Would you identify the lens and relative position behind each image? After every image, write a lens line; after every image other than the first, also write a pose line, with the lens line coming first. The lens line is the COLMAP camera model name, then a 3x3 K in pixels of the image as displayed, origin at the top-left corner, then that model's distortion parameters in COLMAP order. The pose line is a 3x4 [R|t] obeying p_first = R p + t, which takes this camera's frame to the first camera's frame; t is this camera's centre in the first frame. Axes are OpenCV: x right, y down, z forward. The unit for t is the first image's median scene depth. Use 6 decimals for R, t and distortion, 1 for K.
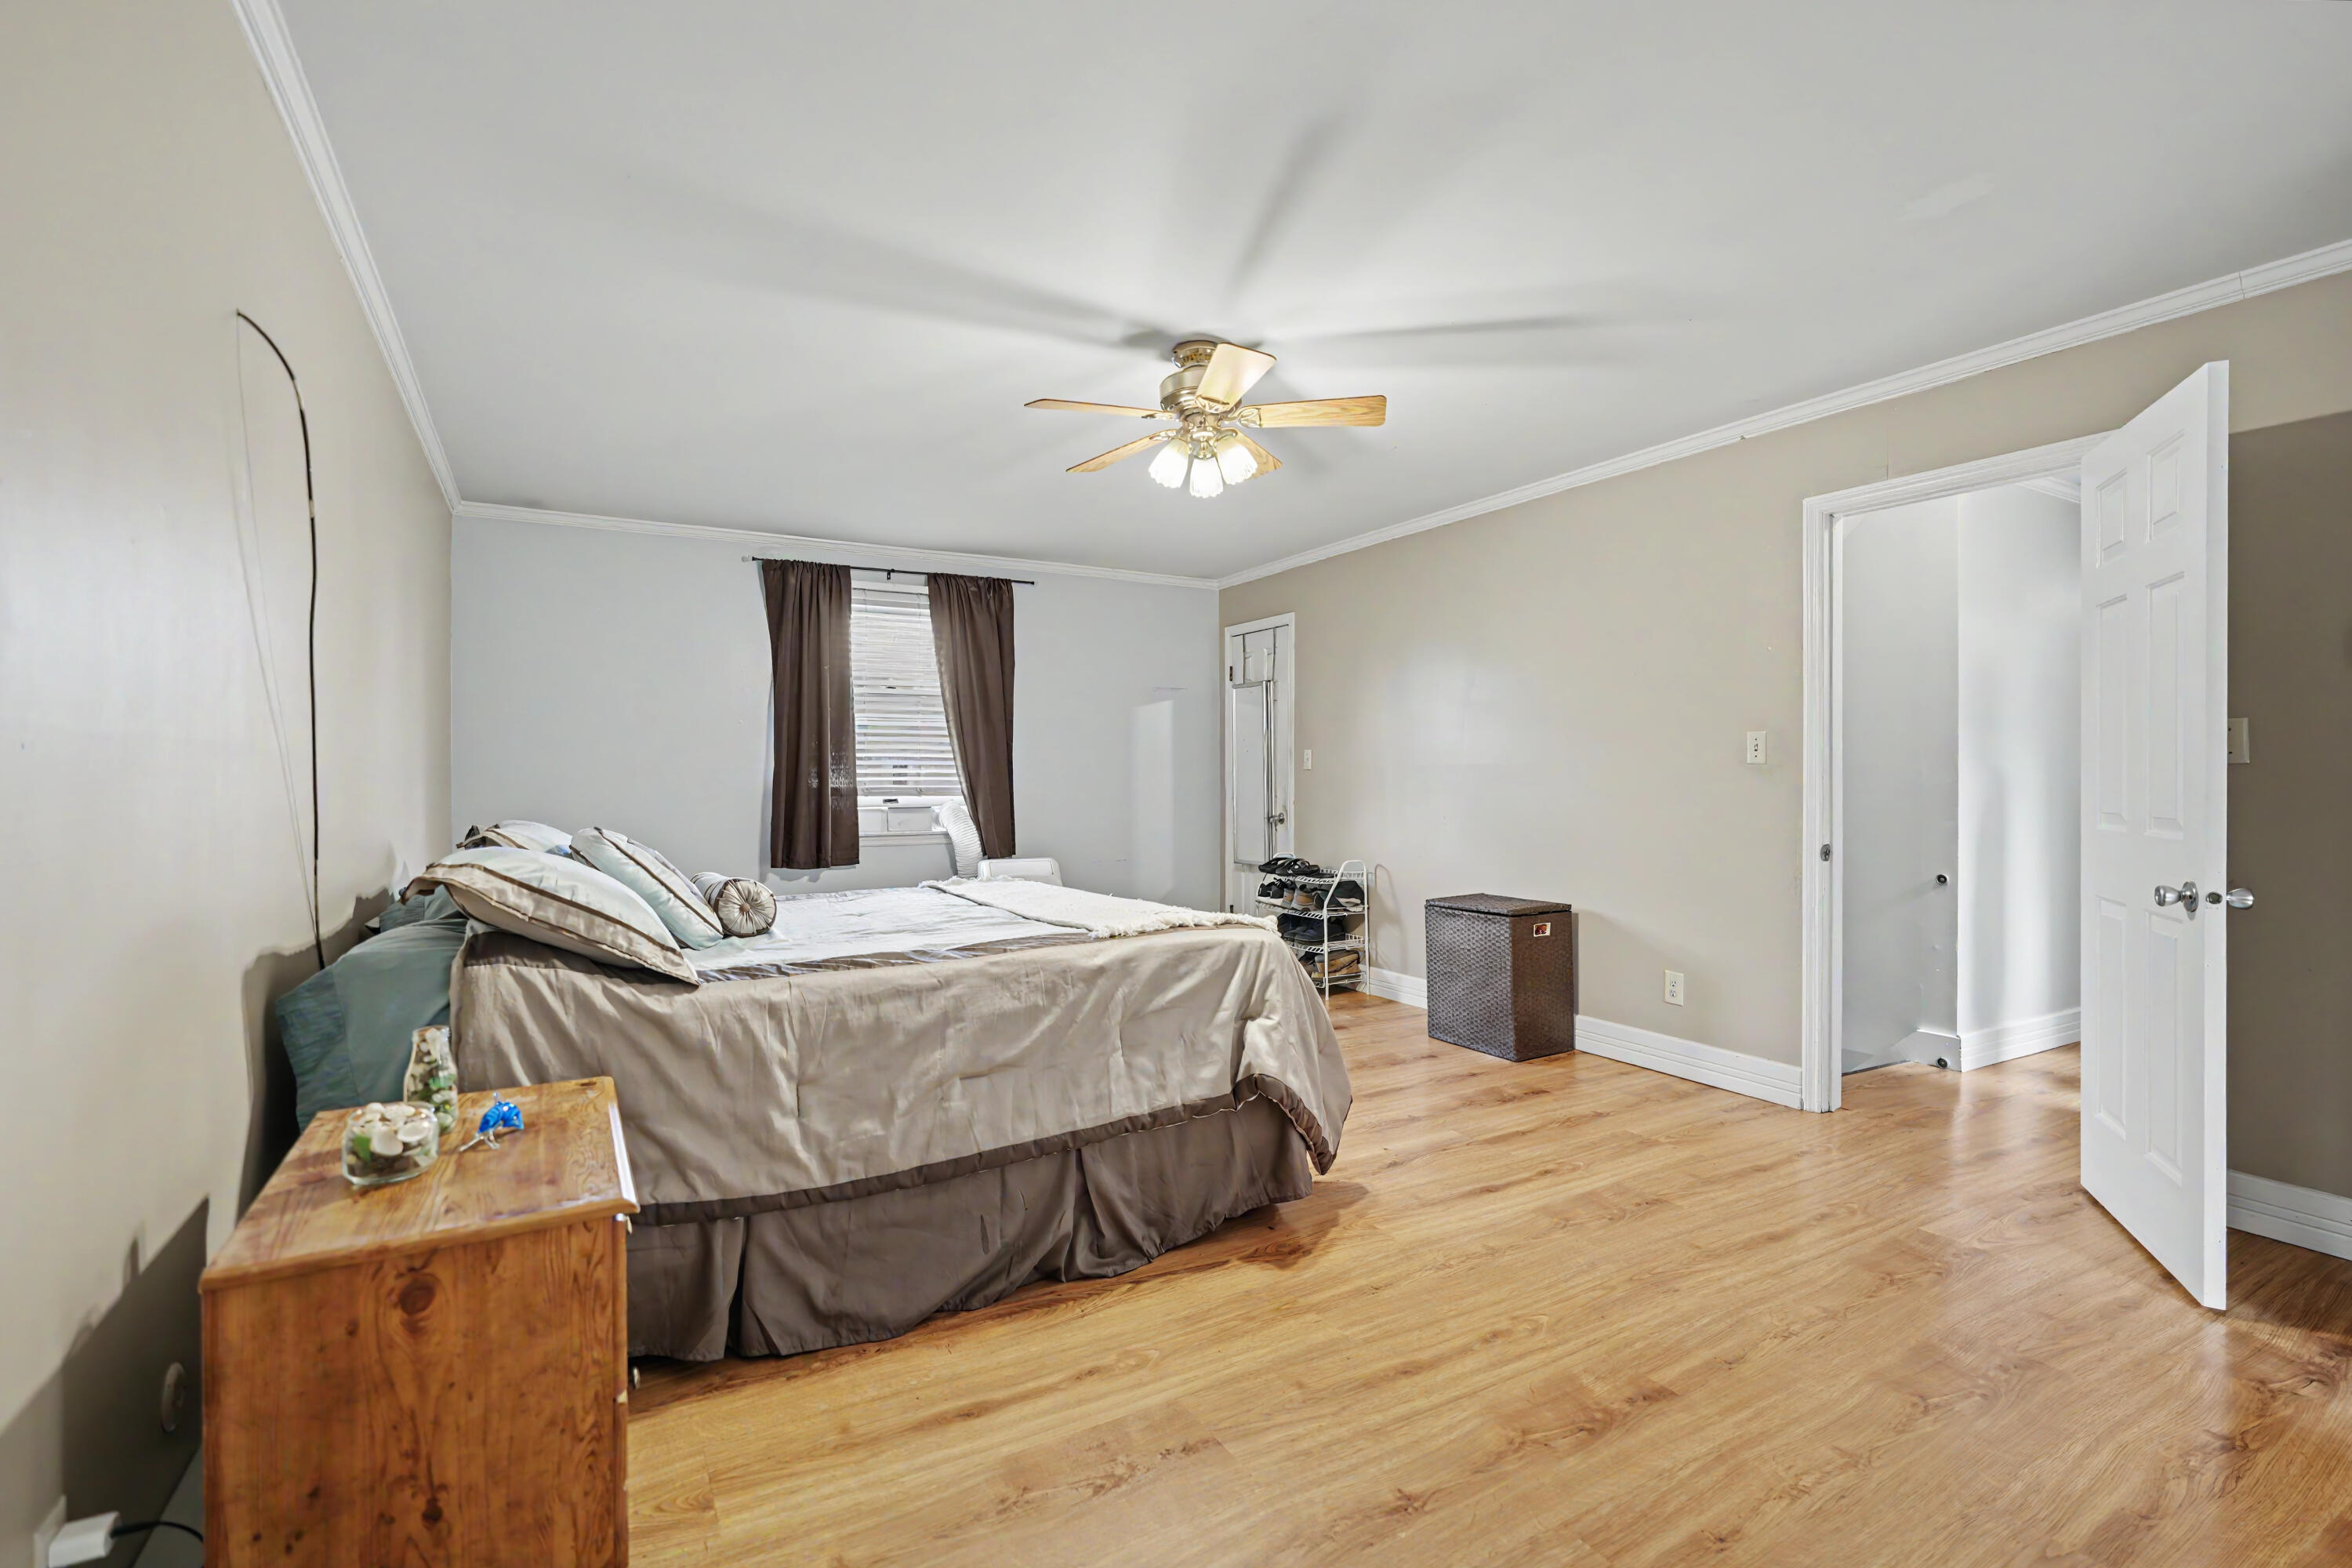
lens RADIAL K [[1076.1, 0, 1179.9], [0, 1076.1, 781.7], [0, 0, 1]] dist [-0.001883, -0.000127]
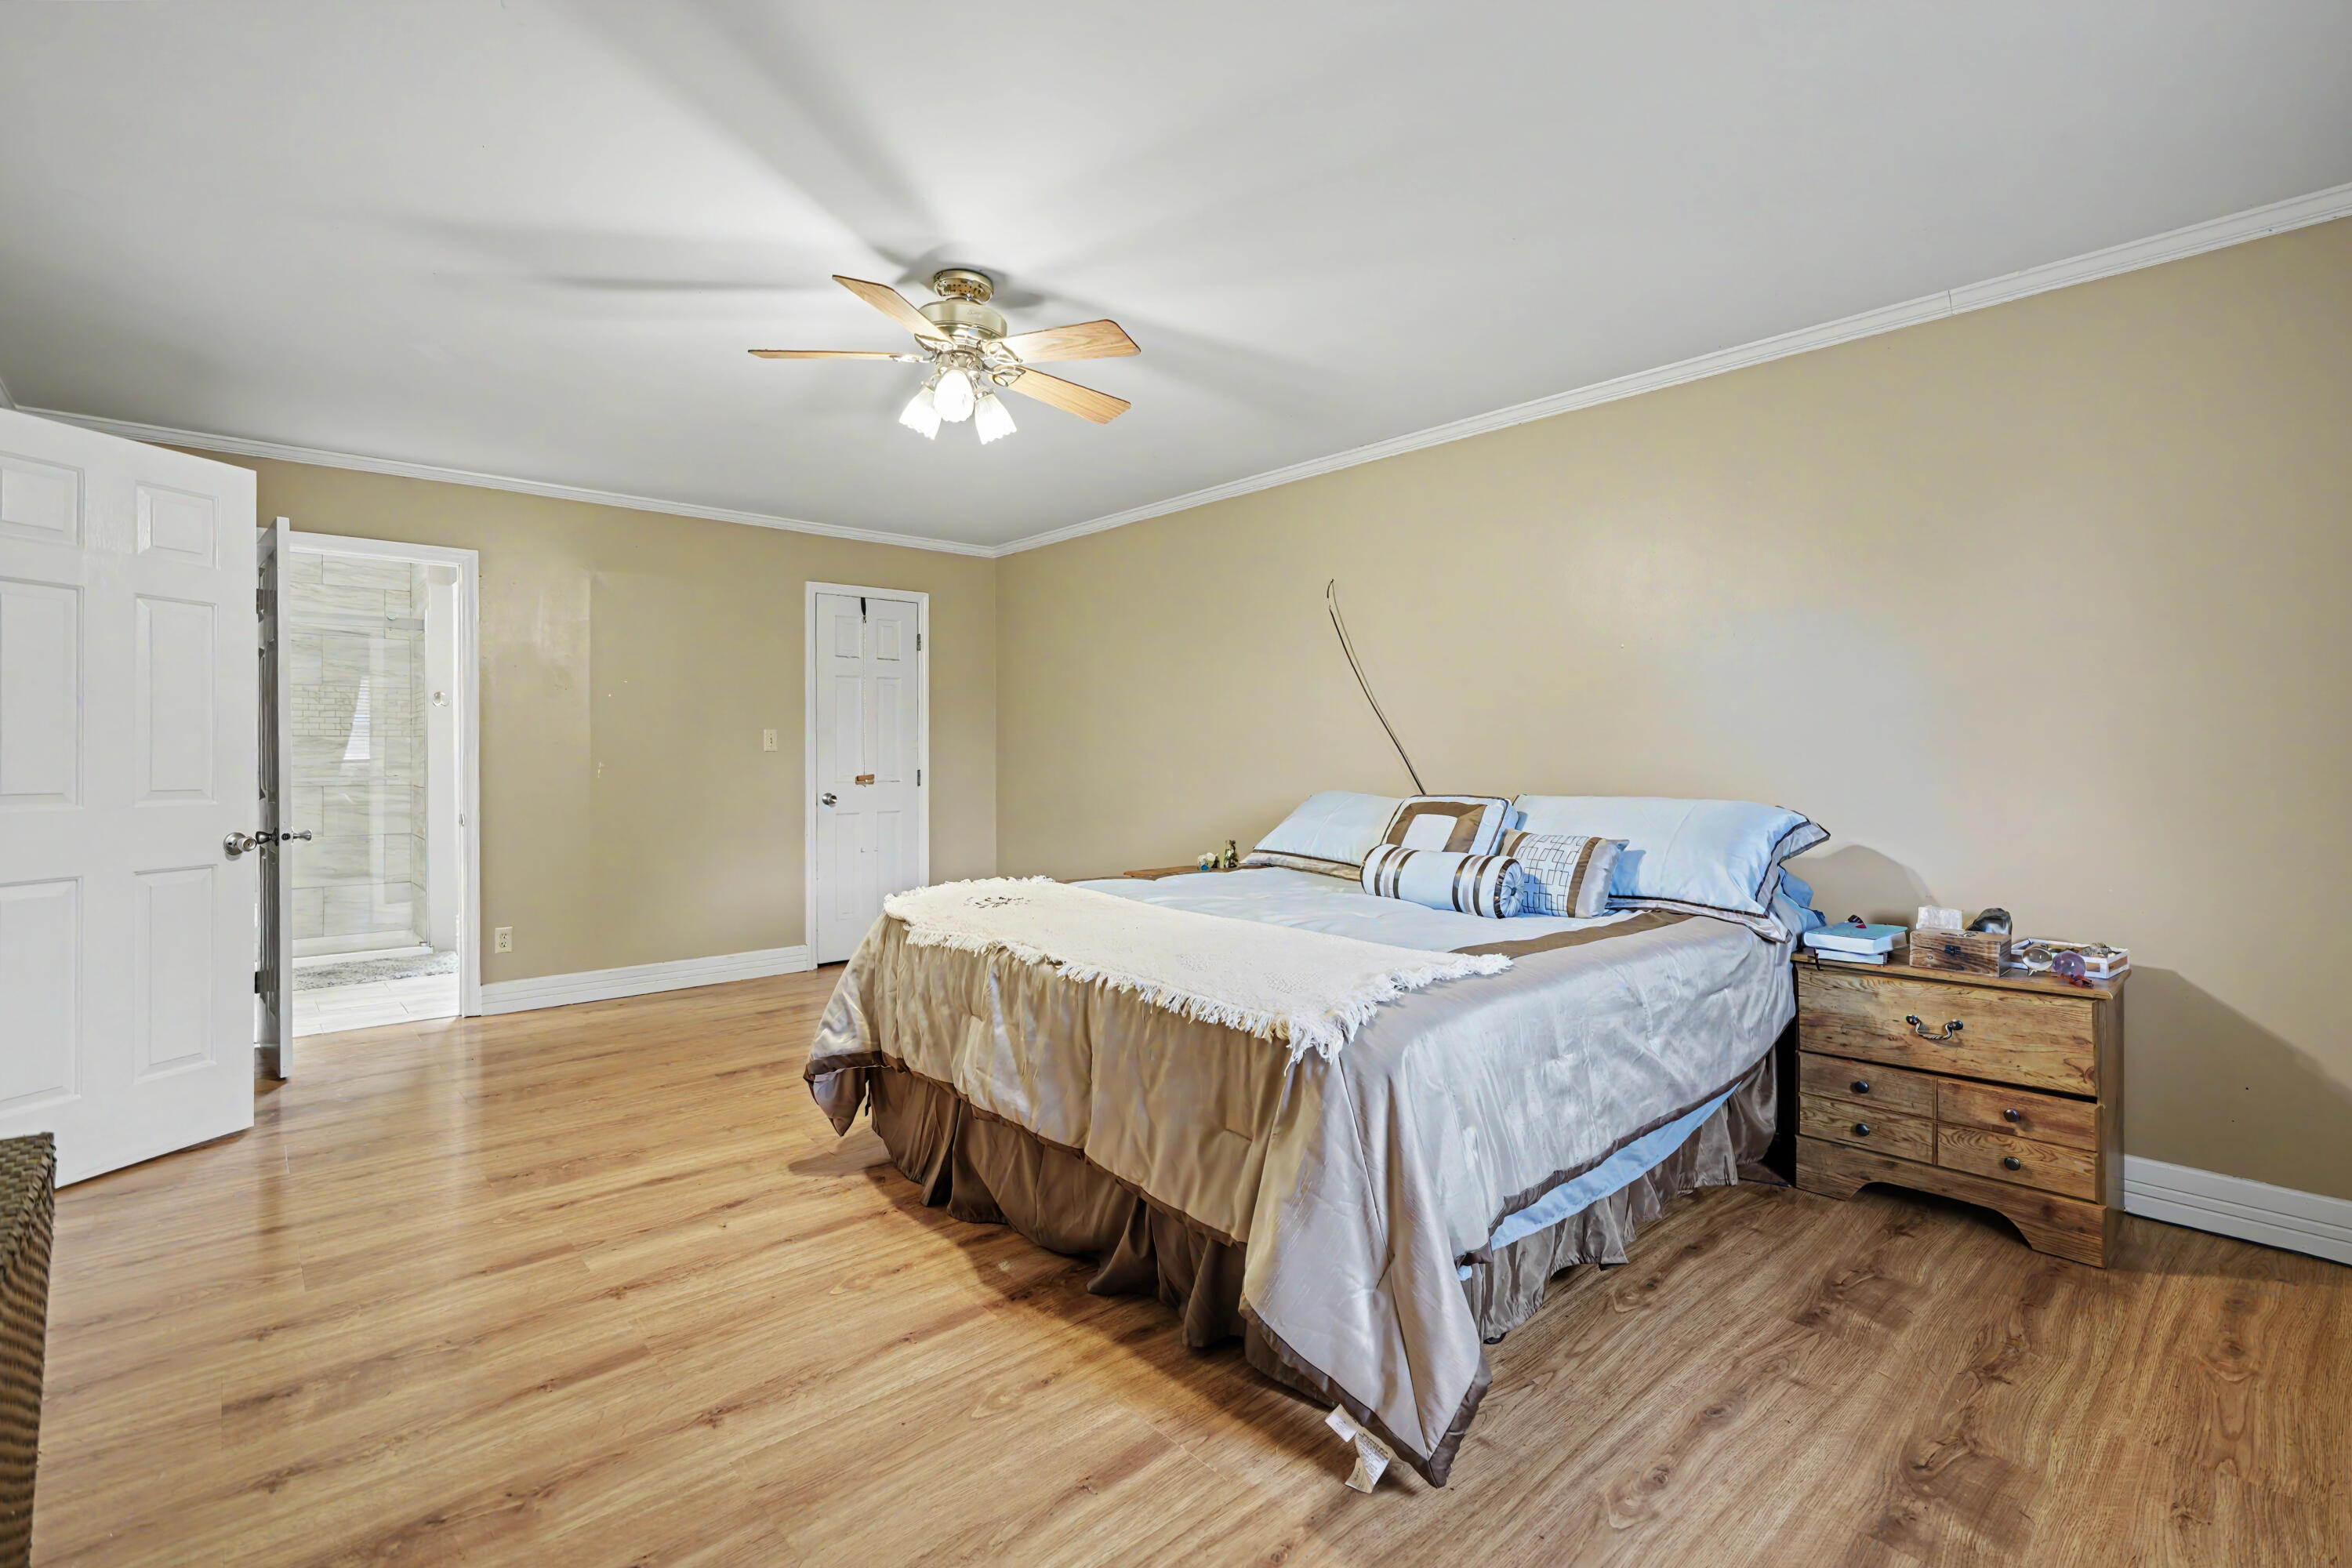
lens RADIAL K [[1076.1, 0, 1169.4], [0, 1076.1, 775.5], [0, 0, 1]] dist [-0.001883, -0.000127]
pose [[-0.978693, 0.000841, -0.205329, 0.035661], [-0.001697, 0.999924, 0.012184, -0.000646], [0.205324, 0.012273, -0.978617, 2.002800]]
